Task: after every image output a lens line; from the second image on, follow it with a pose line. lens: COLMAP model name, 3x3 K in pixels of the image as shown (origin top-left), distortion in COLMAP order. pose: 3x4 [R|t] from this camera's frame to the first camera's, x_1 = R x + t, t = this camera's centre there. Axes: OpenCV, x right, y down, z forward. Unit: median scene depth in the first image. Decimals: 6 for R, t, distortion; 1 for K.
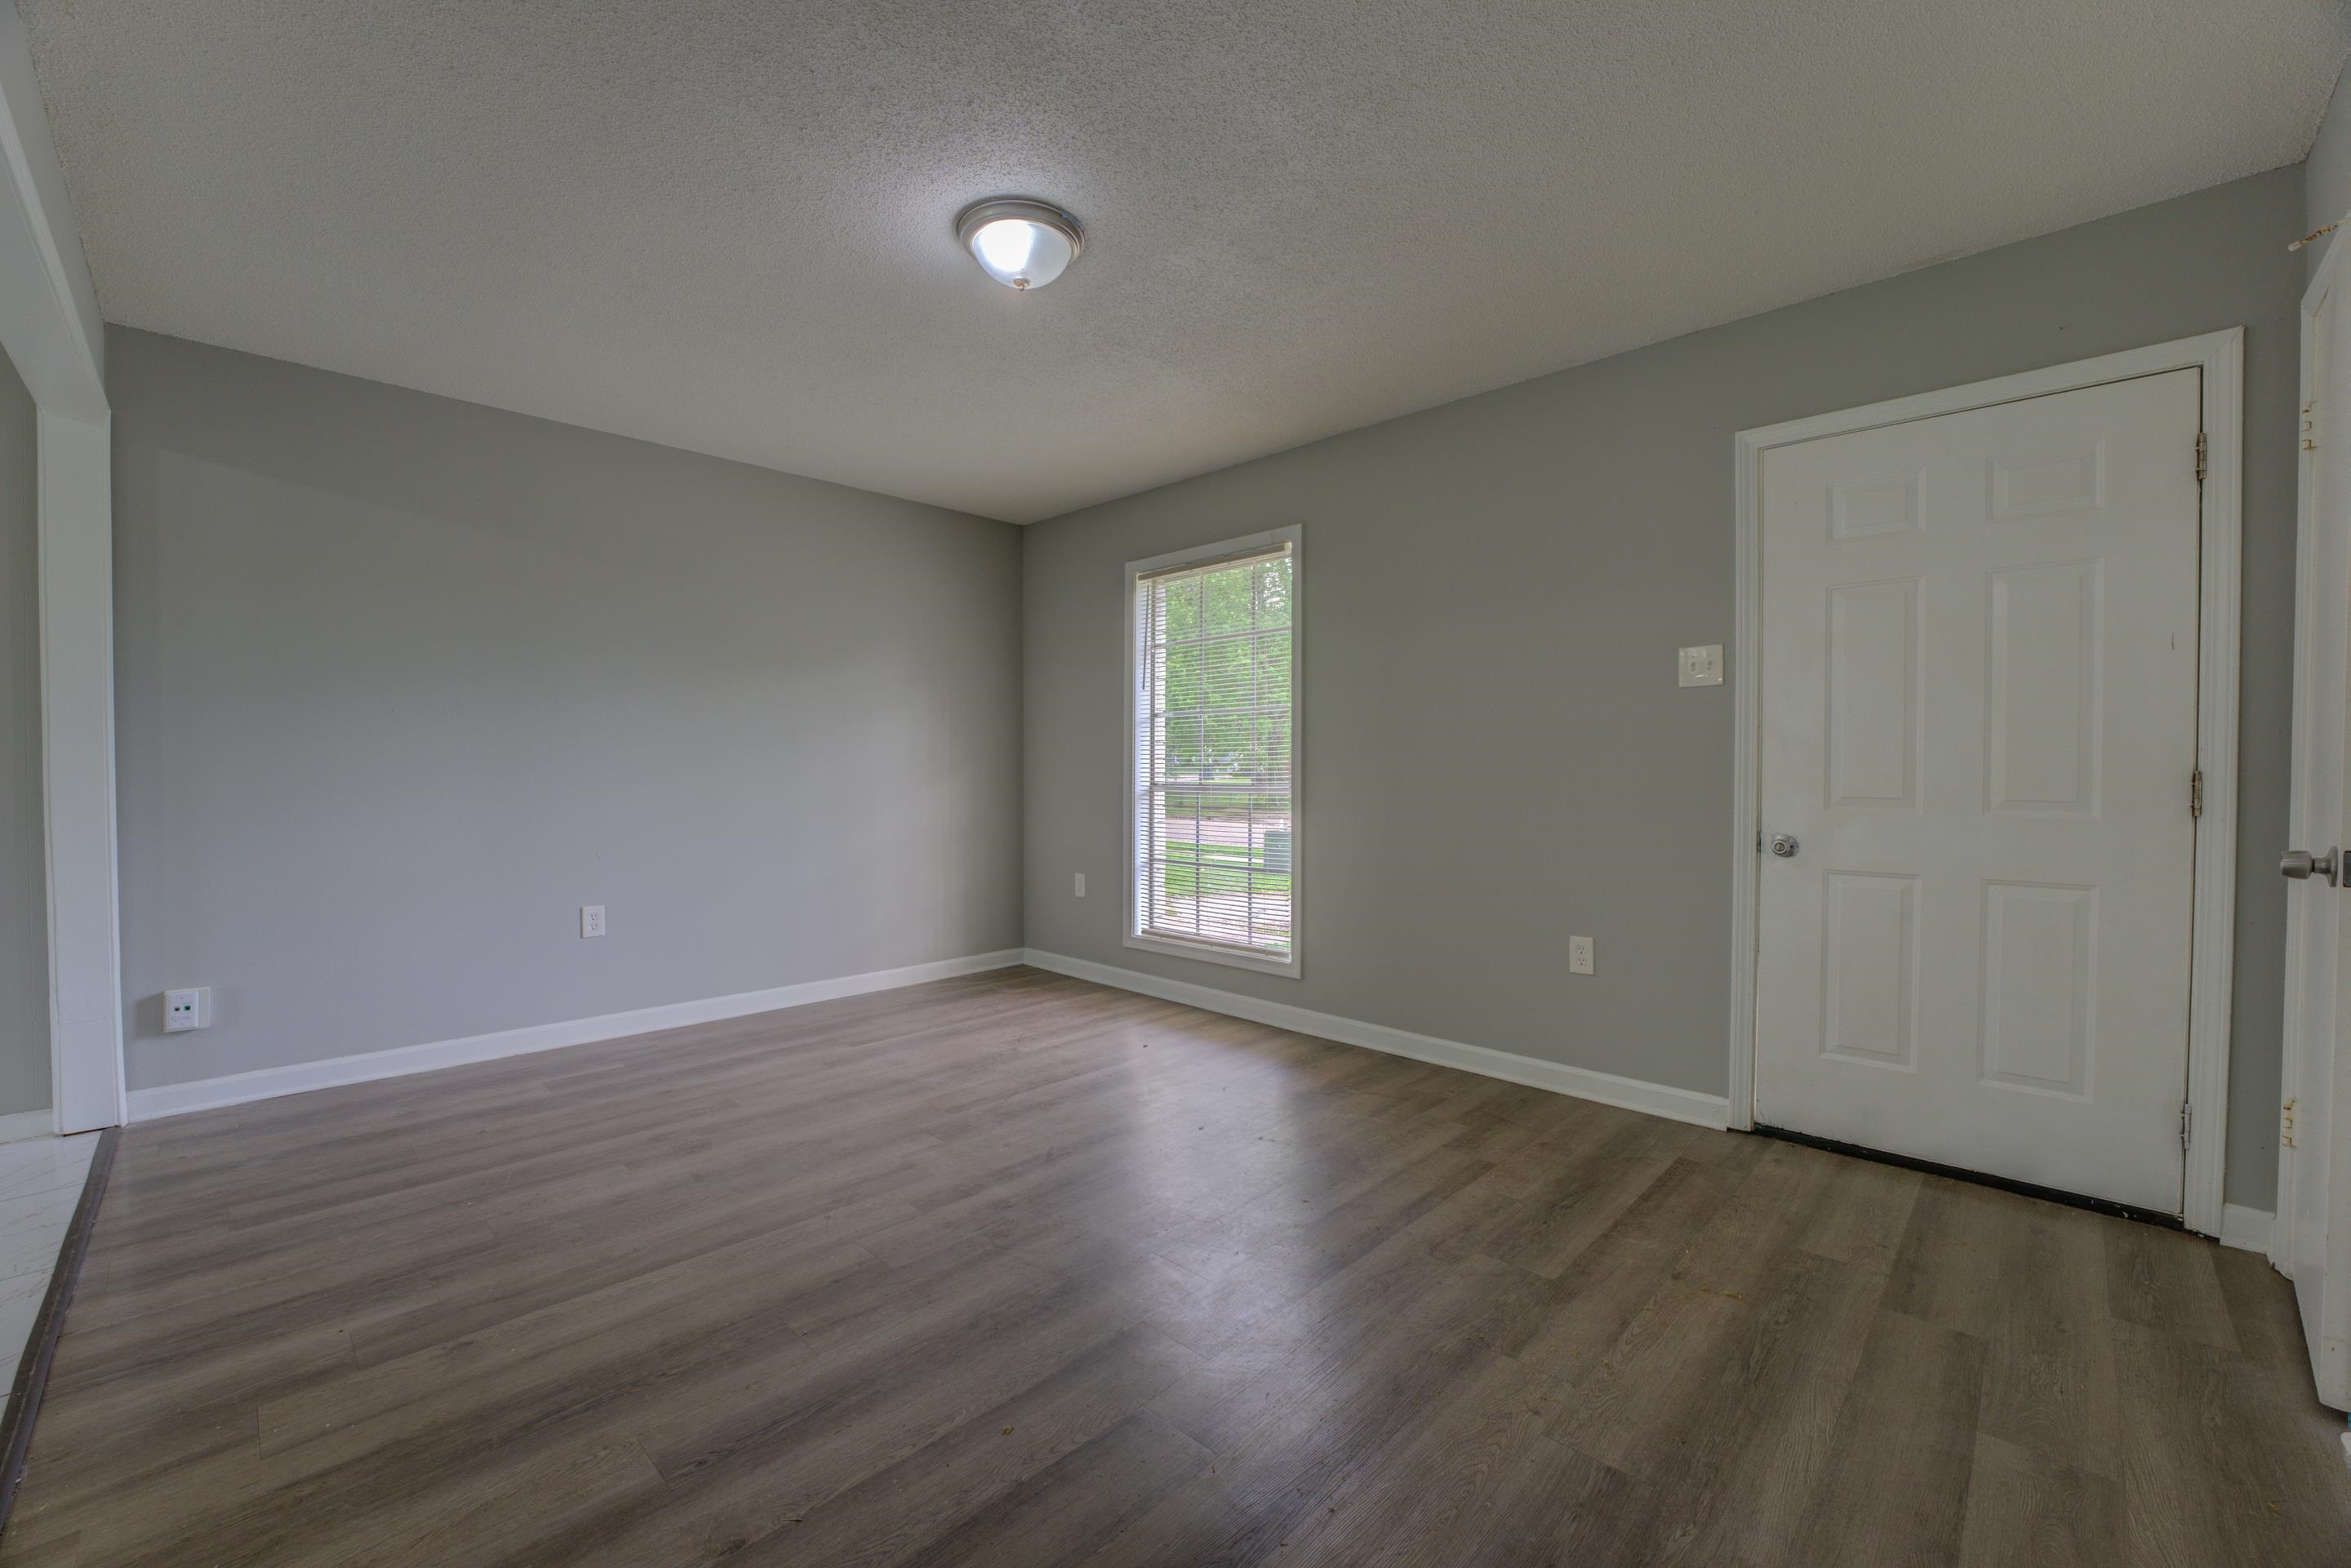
lens RADIAL K [[948.9, 0, 1168.2], [0, 948.9, 786.3], [0, 0, 1]] dist [-0.028348, 0.002981]
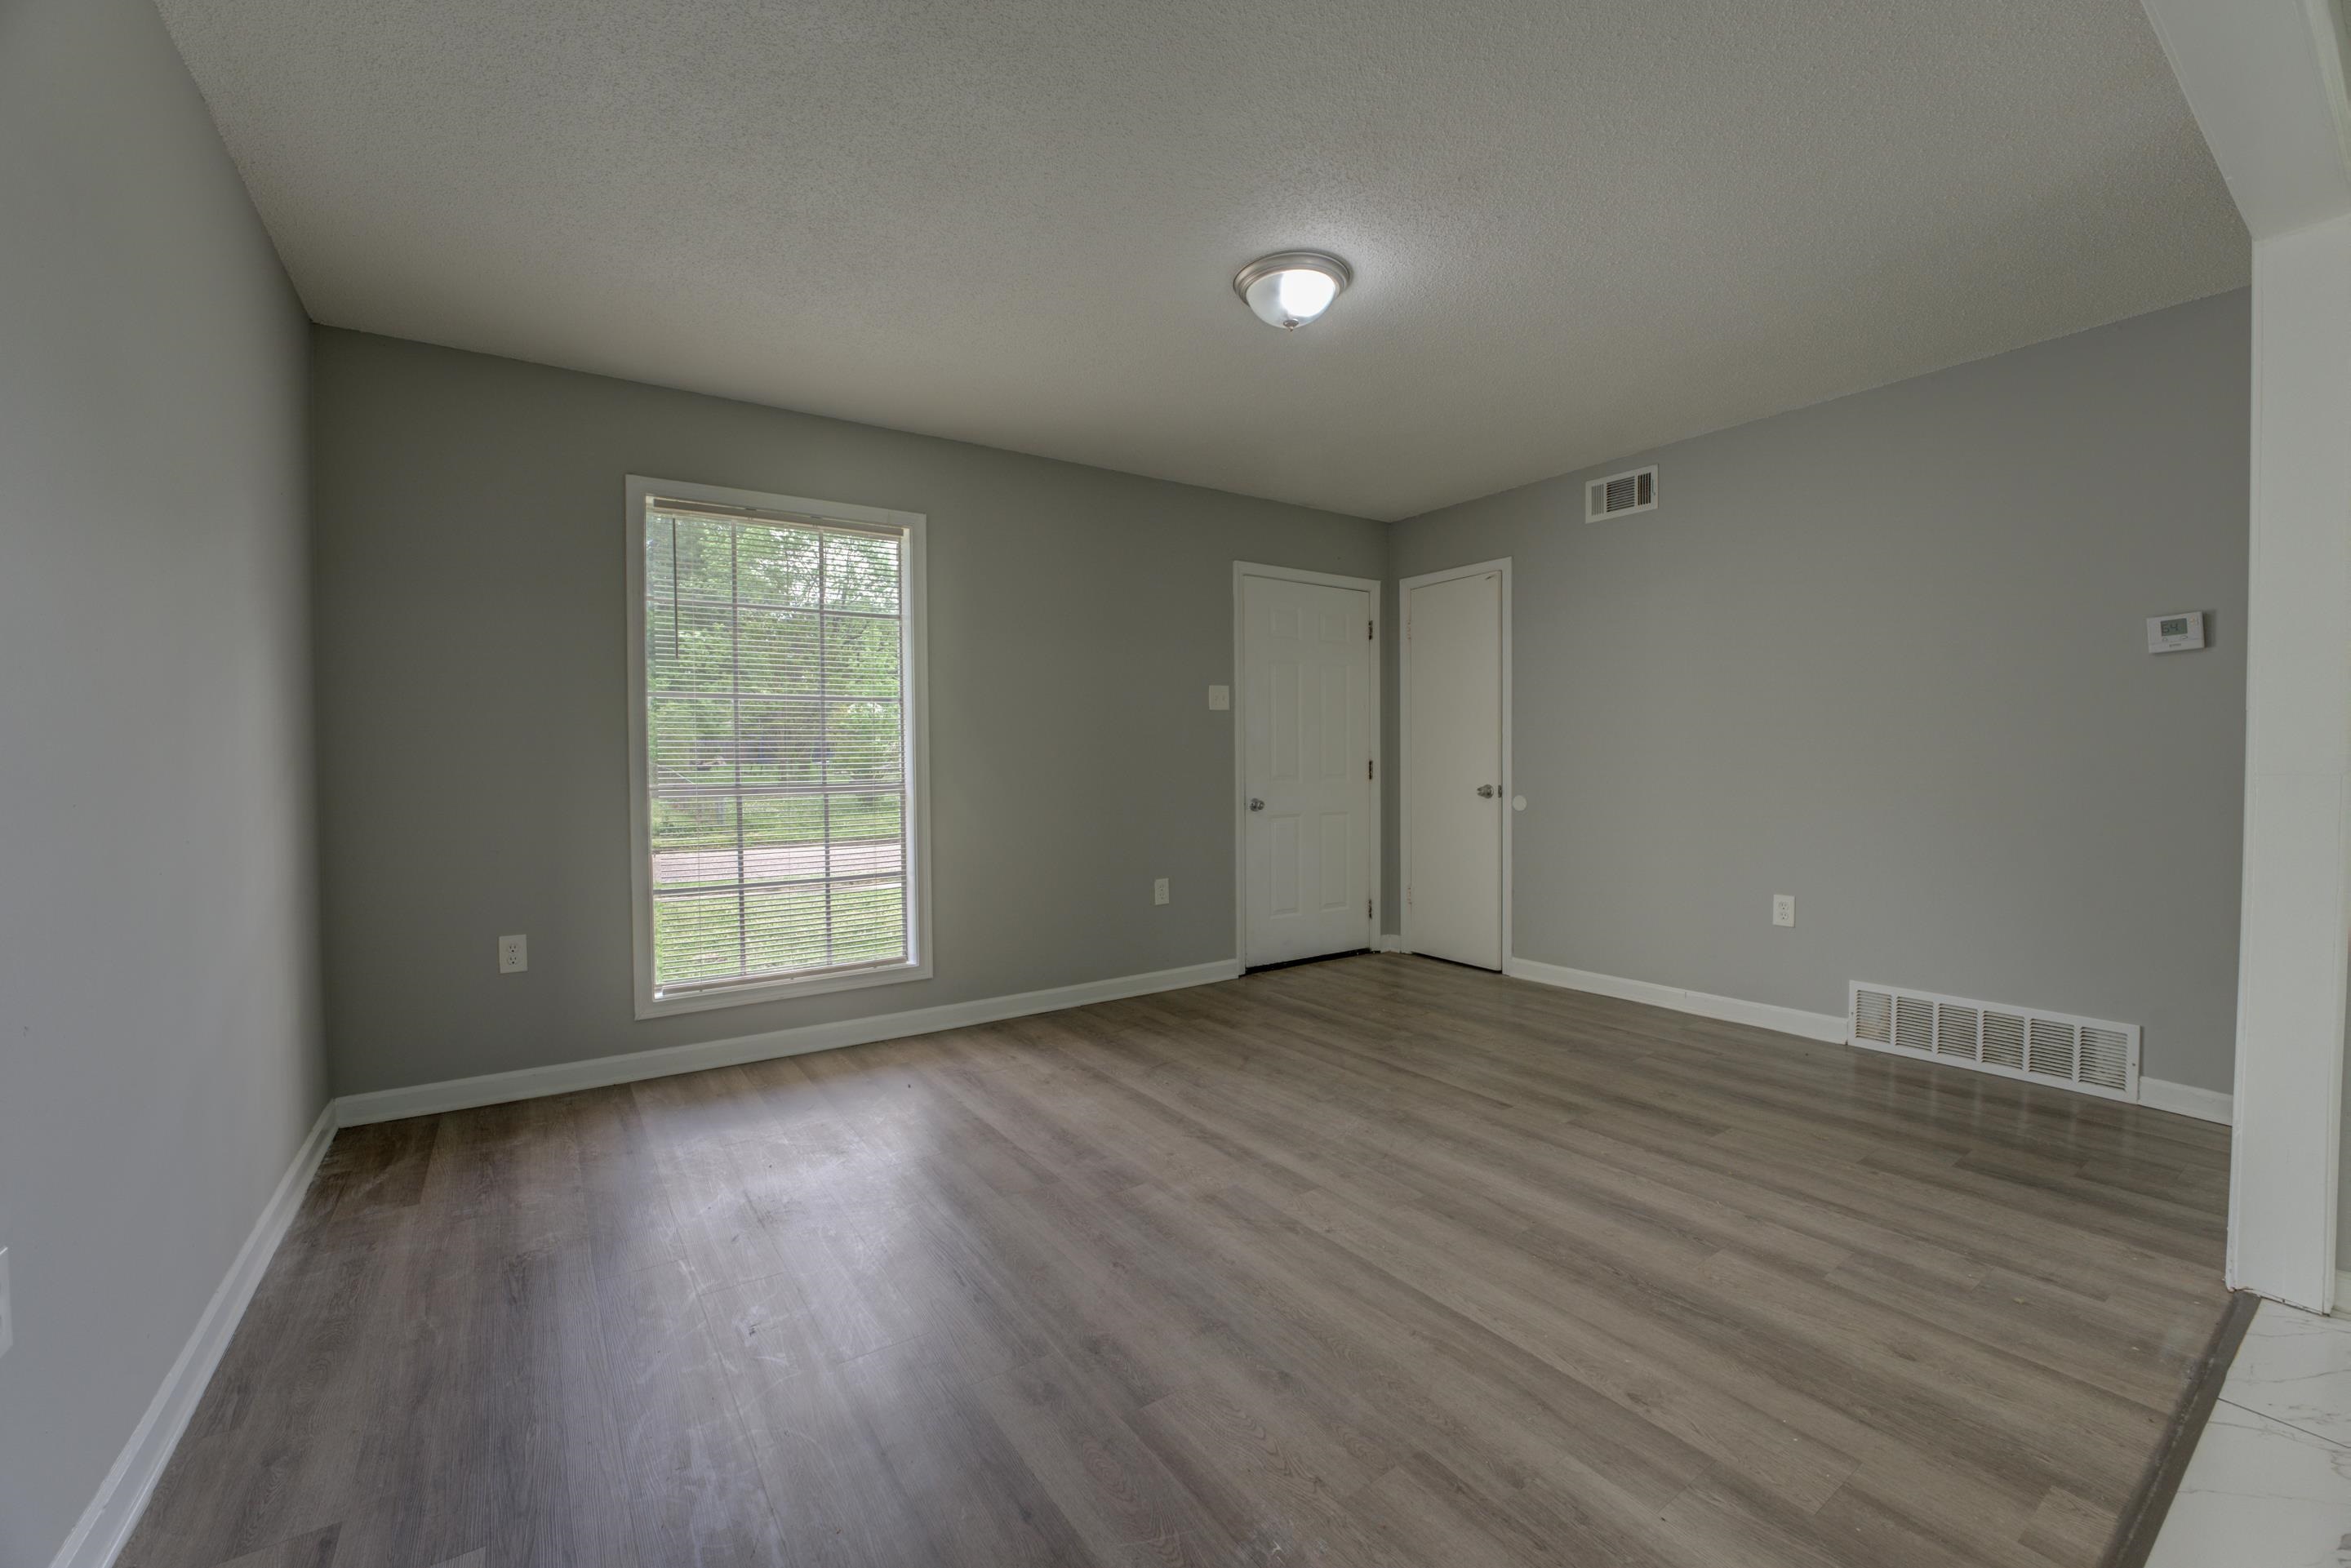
lens RADIAL K [[945.1, 0, 1170.0], [0, 945.1, 788.9], [0, 0, 1]] dist [-0.028253, -0.000019]
pose [[0.195662, -0.031157, 0.980176, -1.059304], [0.027906, 0.999267, 0.026193, -0.016202], [-0.980274, 0.022228, 0.196388, 0.774552]]
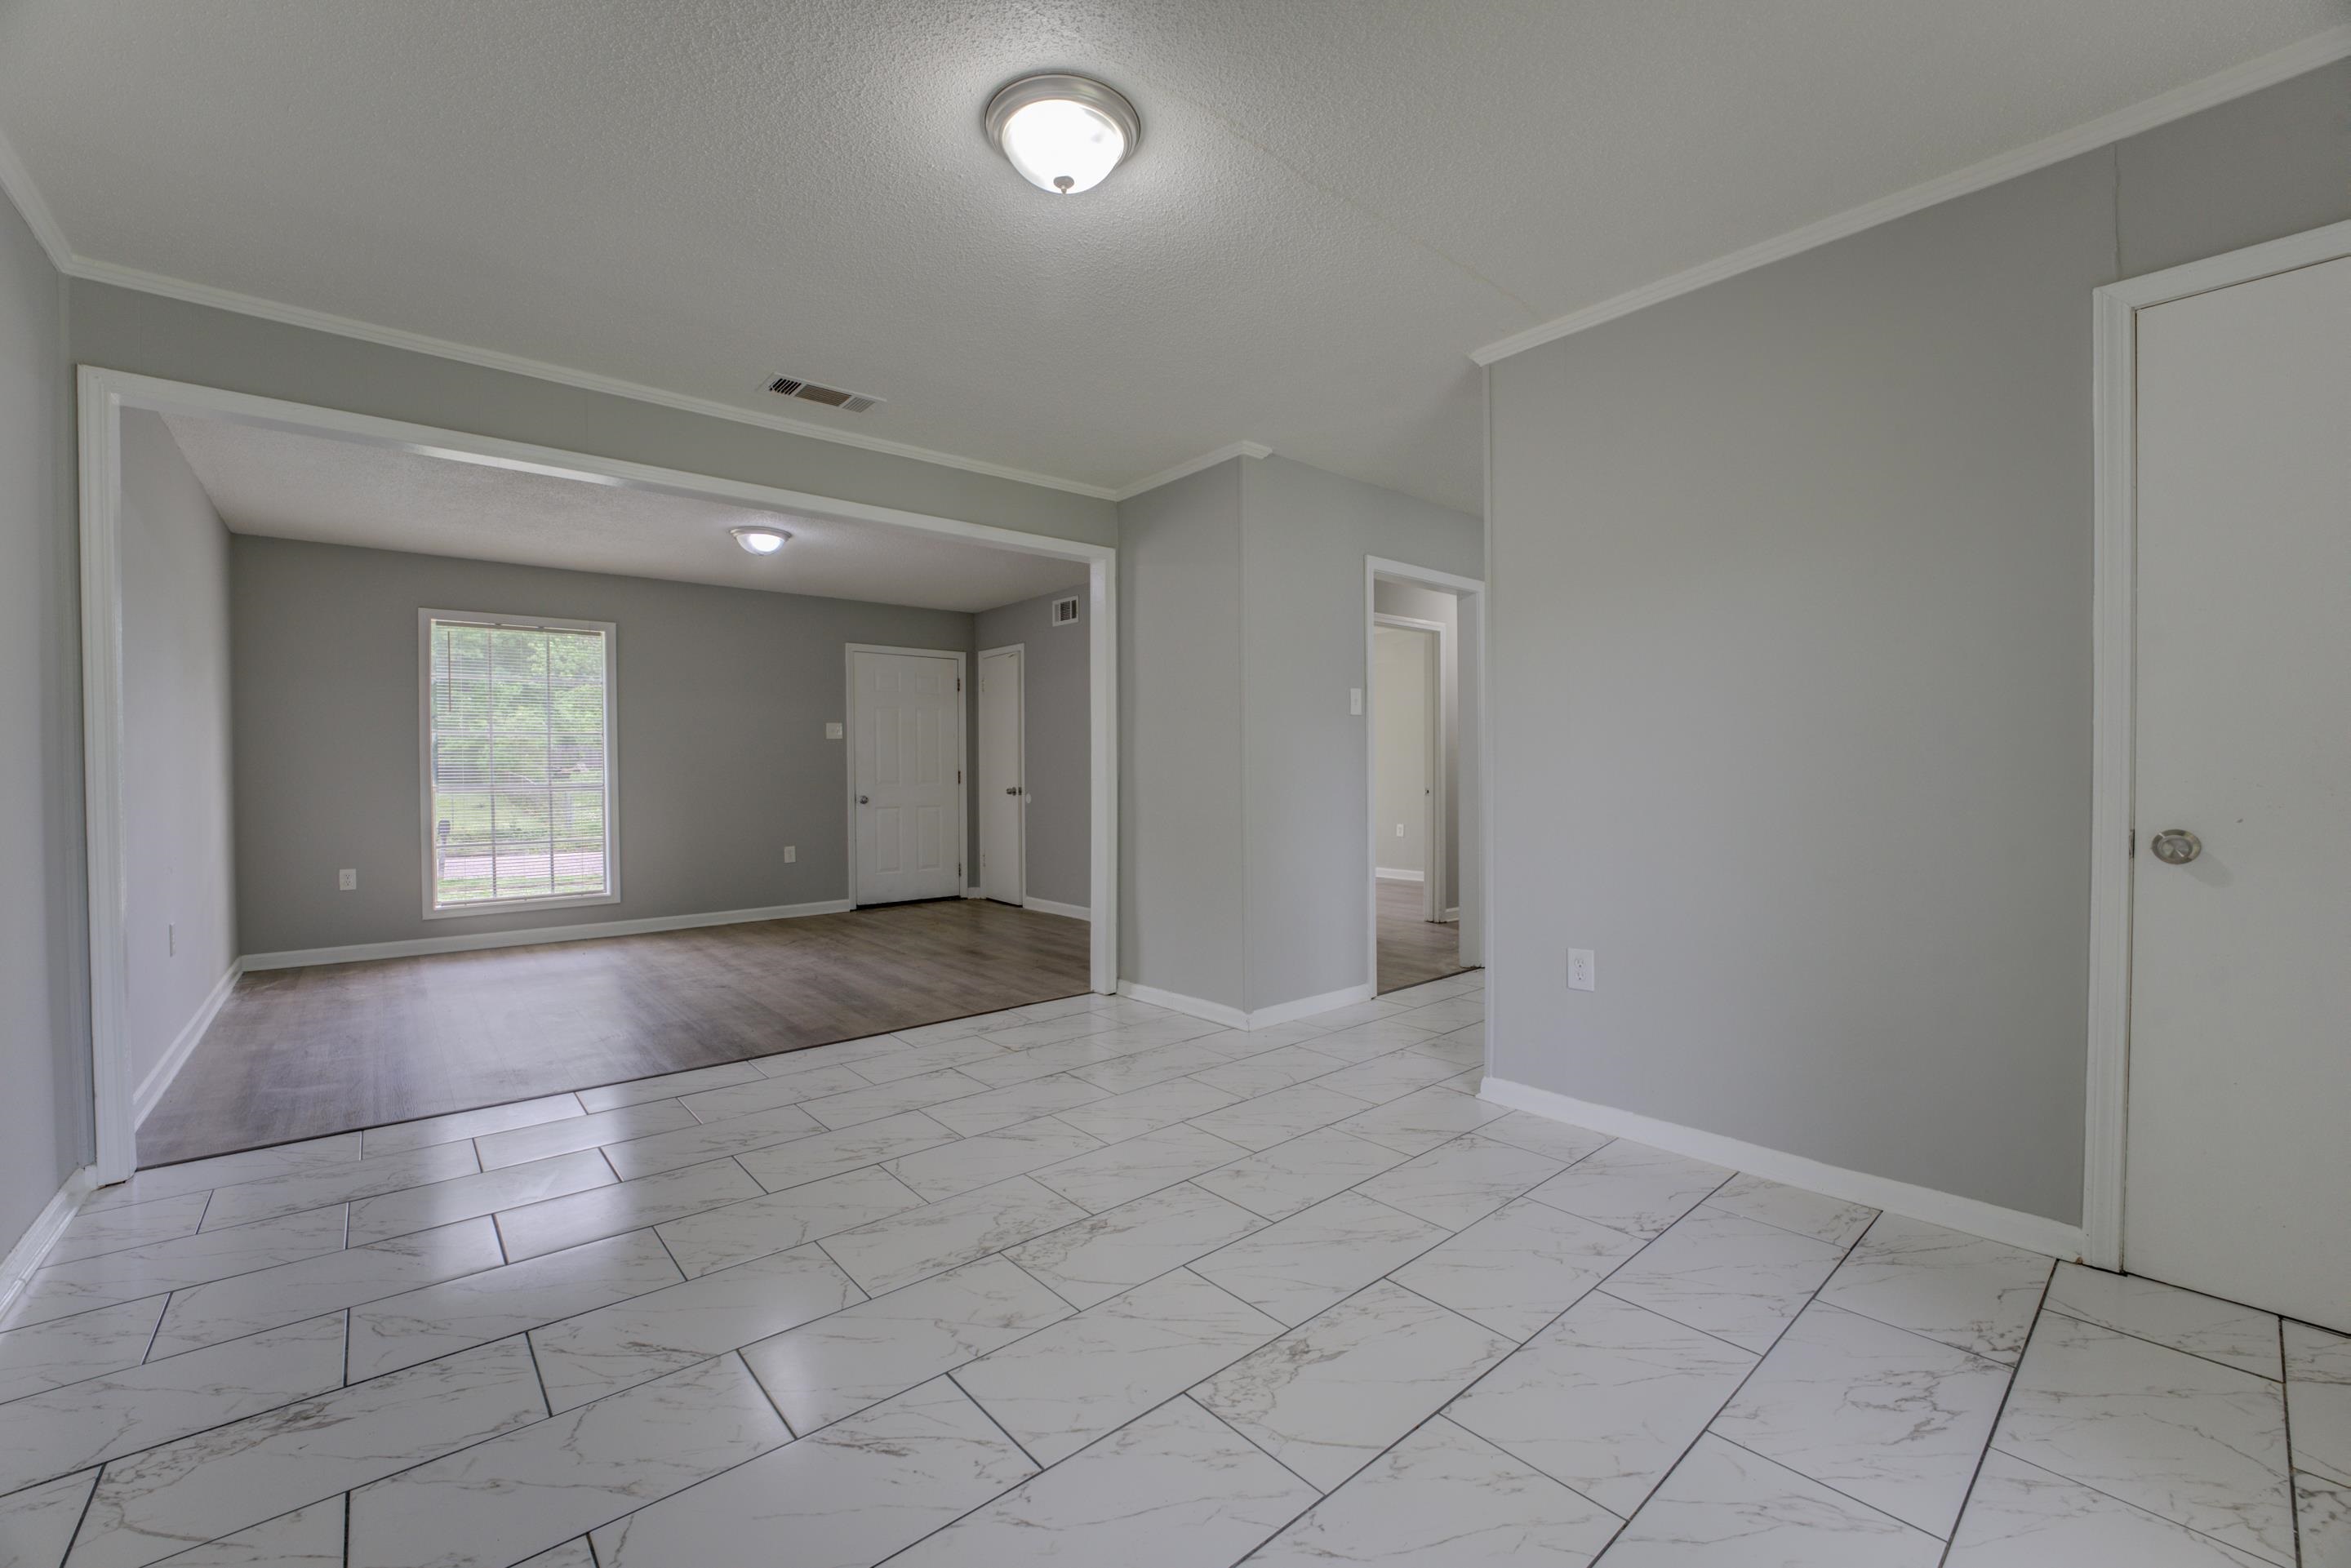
lens RADIAL K [[948.9, 0, 1168.2], [0, 948.9, 786.3], [0, 0, 1]] dist [-0.028348, 0.002981]
pose [[0.091810, -0.019841, 0.995579, -1.903383], [0.025157, 0.999529, 0.017600, -0.001663], [-0.995459, 0.023430, 0.092266, -0.125913]]
